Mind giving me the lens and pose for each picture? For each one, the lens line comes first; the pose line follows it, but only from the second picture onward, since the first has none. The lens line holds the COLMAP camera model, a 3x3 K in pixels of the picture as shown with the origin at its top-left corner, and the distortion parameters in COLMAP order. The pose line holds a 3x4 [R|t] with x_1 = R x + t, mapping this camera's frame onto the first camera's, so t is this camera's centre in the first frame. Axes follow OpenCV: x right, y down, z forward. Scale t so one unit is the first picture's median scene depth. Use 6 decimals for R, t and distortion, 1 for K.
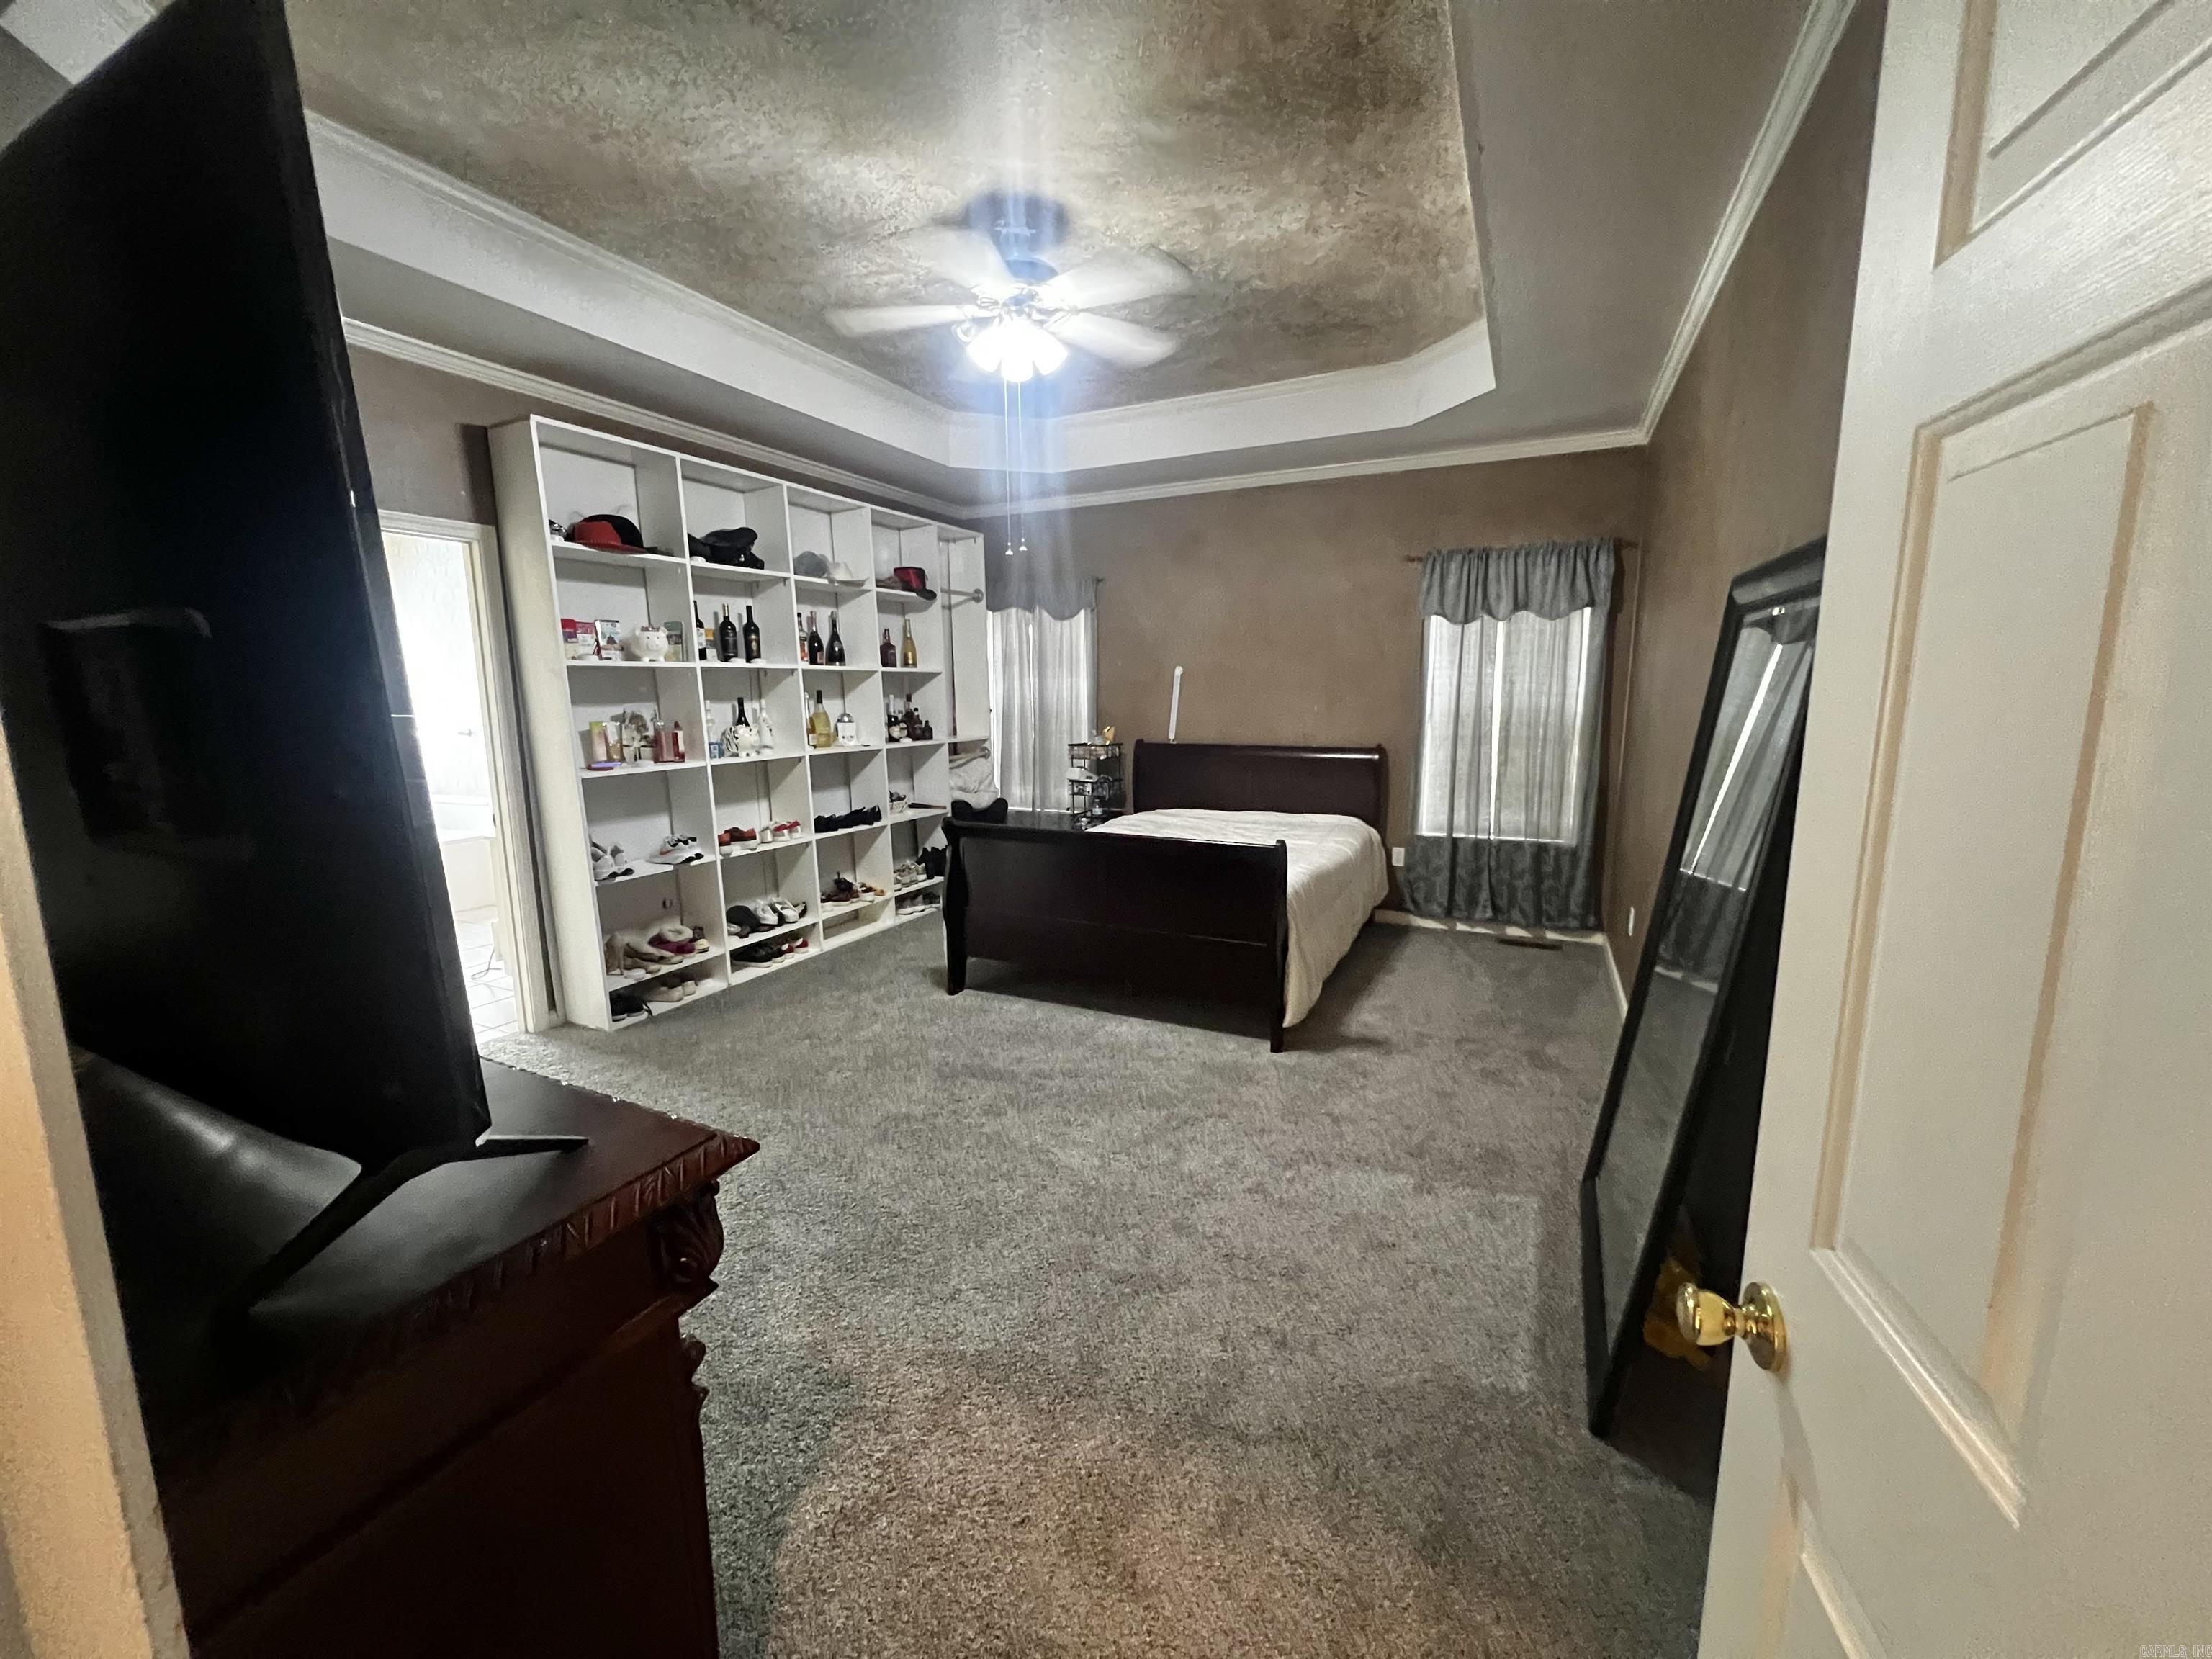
lens RADIAL K [[887.5, 0, 1101.2], [0, 887.5, 835.6], [0, 0, 1]] dist [-0.001161, -0.000044]
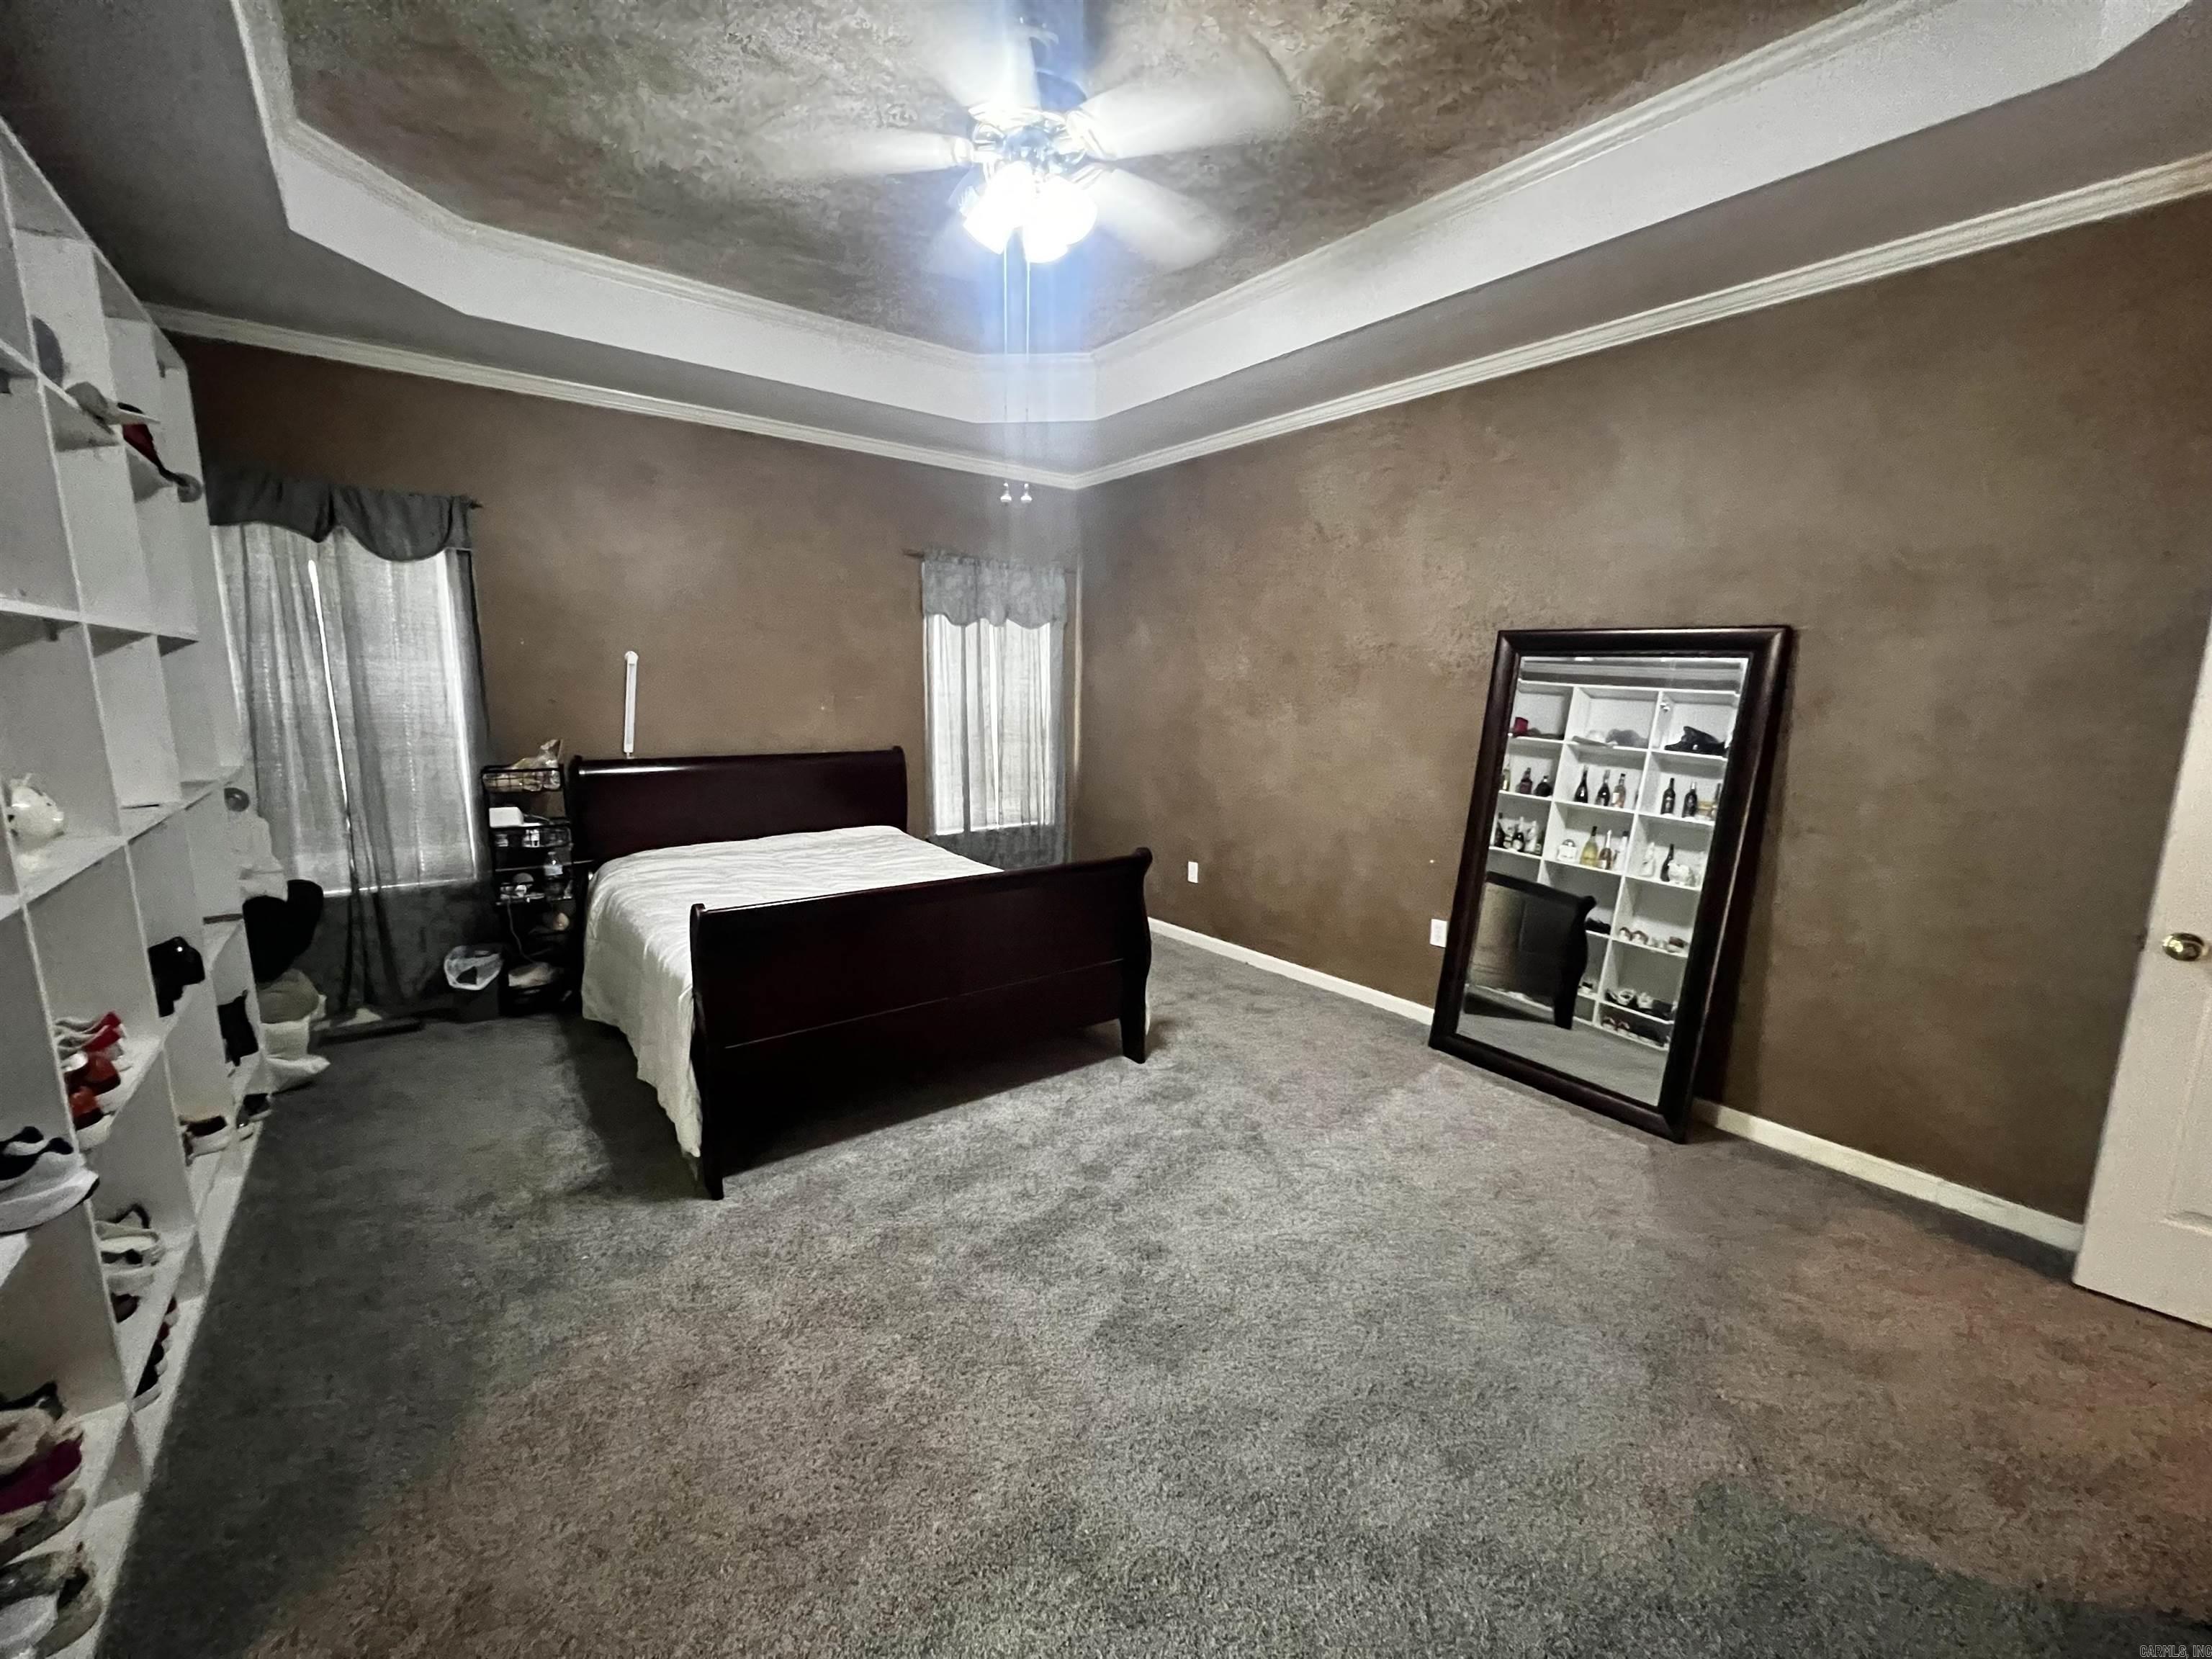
lens RADIAL K [[887.5, 0, 1101.2], [0, 887.5, 835.6], [0, 0, 1]] dist [-0.001161, -0.000044]
pose [[0.433690, -0.137742, 0.890472, -0.602192], [0.126219, 0.987790, 0.091323, -0.090824], [-0.892178, 0.072788, 0.445781, 0.528617]]
